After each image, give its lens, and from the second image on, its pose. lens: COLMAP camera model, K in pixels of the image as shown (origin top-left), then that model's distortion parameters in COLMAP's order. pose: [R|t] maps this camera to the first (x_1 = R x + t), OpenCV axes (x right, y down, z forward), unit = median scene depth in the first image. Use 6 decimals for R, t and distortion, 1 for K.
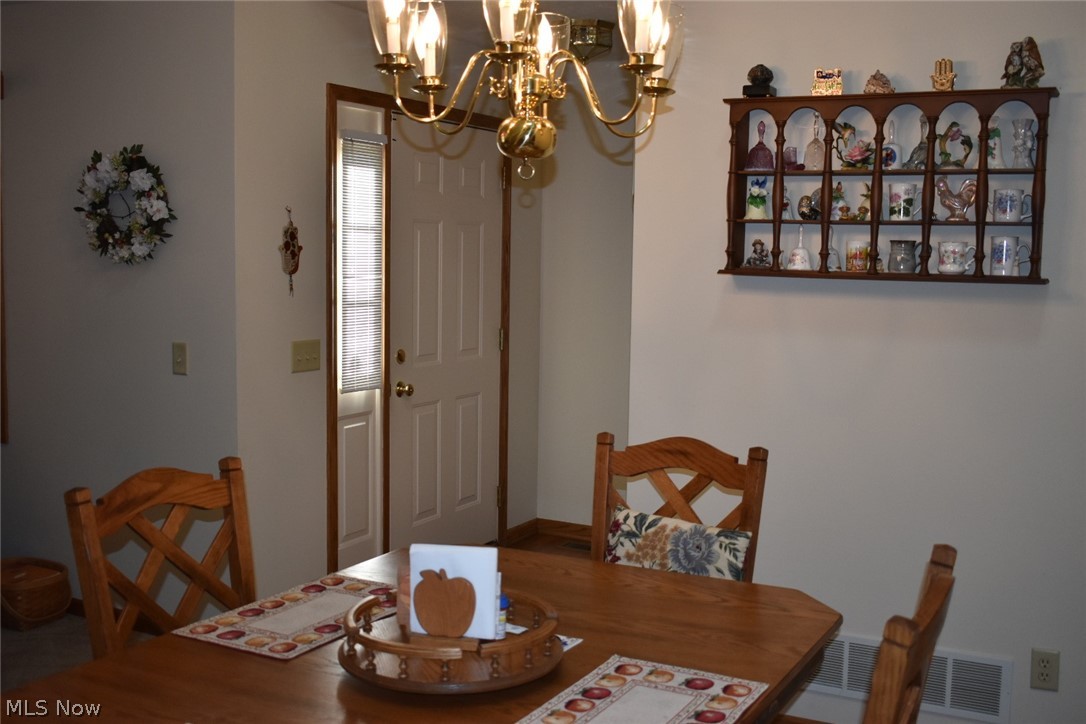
lens RADIAL K [[1163.2, 0, 543.1], [0, 1163.2, 388.5], [0, 0, 1]] dist [-0.014454, -0.007305]
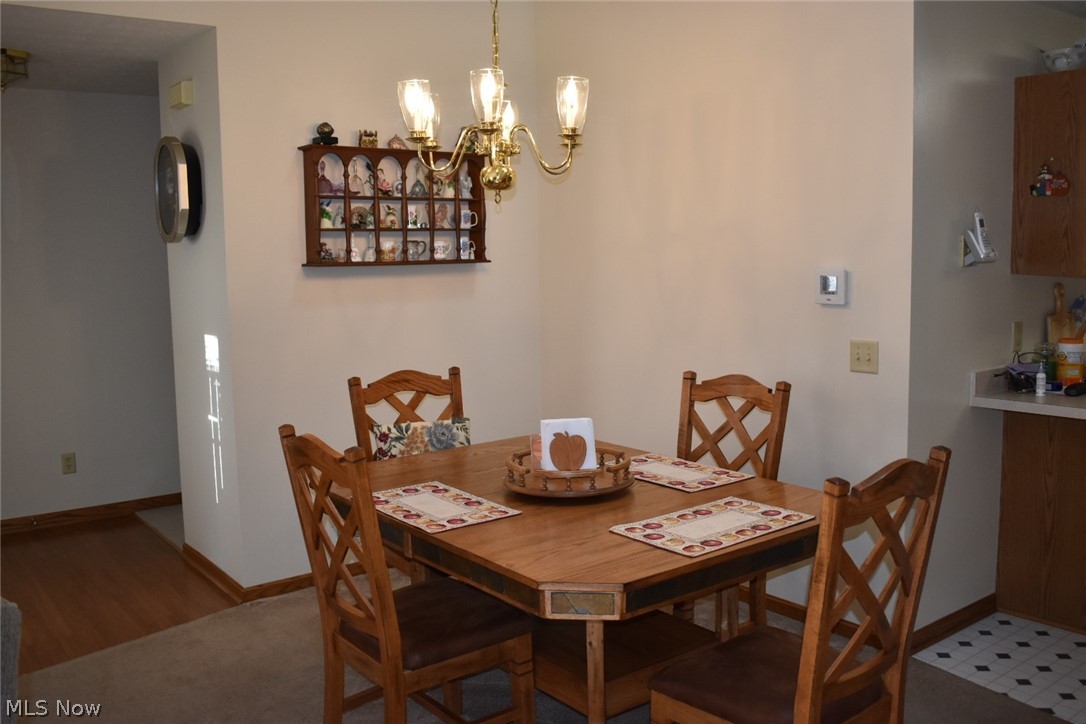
lens RADIAL K [[969.3, 0, 543.0], [0, 969.3, 362.0], [0, 0, 1]] dist [-0.069455, -0.003674]
pose [[0.407588, -0.122326, 0.904936, -0.978379], [0.132427, 0.988429, 0.073966, -0.039468], [-0.903513, 0.089691, 0.419071, 0.308914]]
